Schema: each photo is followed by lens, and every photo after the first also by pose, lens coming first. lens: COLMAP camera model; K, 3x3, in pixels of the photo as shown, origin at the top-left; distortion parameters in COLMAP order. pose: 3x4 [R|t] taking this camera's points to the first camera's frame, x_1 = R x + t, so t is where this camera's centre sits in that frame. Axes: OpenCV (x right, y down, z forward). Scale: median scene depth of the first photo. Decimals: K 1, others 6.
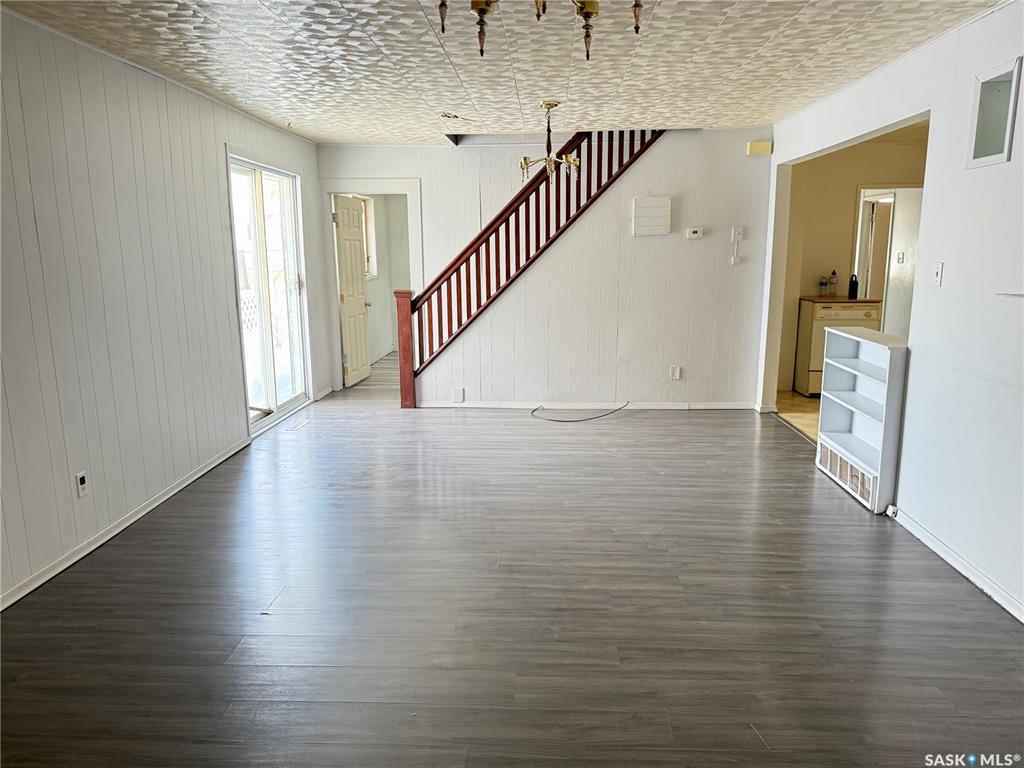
lens RADIAL K [[712.8, 0, 517.9], [0, 712.8, 369.4], [0, 0, 1]] dist [0.124136, -0.183398]
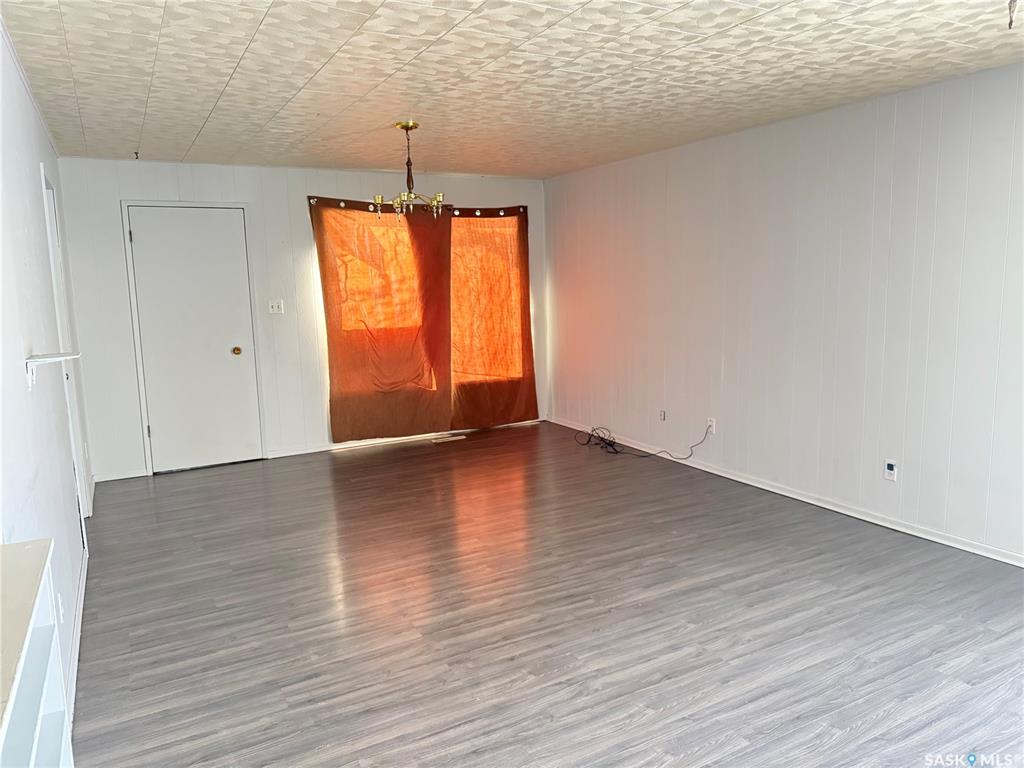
lens RADIAL K [[712.8, 0, 517.9], [0, 712.8, 369.4], [0, 0, 1]] dist [0.124136, -0.183398]
pose [[-0.851009, 0.094013, -0.516668, 0.535680], [-0.059391, 0.960304, 0.272561, -0.296719], [0.521782, 0.262638, -0.811643, 1.628813]]
